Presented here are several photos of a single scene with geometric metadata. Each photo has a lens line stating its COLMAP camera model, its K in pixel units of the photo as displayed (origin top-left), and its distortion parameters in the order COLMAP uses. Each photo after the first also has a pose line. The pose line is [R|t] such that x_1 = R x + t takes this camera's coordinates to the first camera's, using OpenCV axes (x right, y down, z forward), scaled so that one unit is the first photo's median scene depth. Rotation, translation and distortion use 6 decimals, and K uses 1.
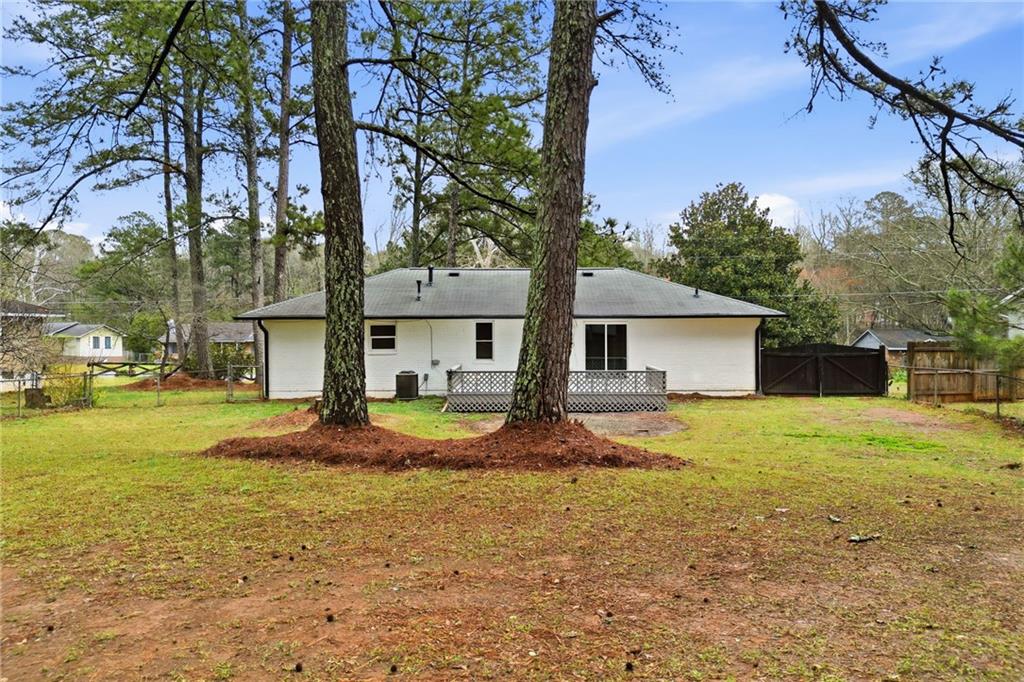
lens RADIAL K [[515.5, 0, 512.0], [0, 515.5, 341.0], [0, 0, 1]] dist [-0.008472, -0.000192]
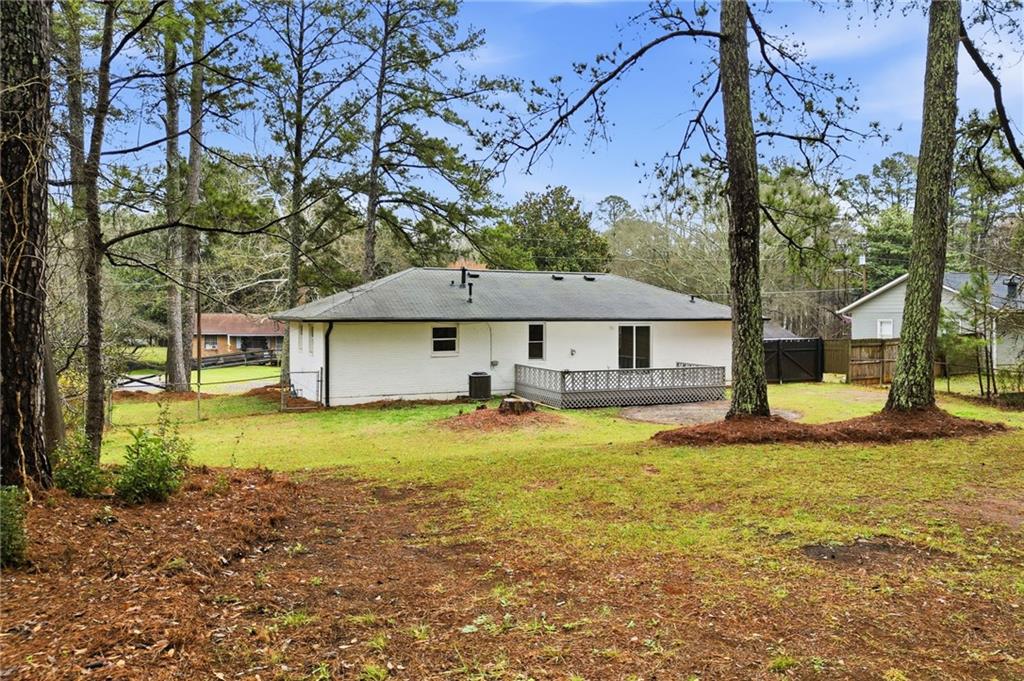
lens RADIAL K [[528.1, 0, 512.0], [0, 528.1, 340.5], [0, 0, 1]] dist [0.000584, -0.000128]
pose [[0.948186, -0.008842, 0.317592, -0.447099], [0.005932, 0.999931, 0.010128, -0.014394], [-0.317660, -0.007719, 0.948173, -0.013777]]
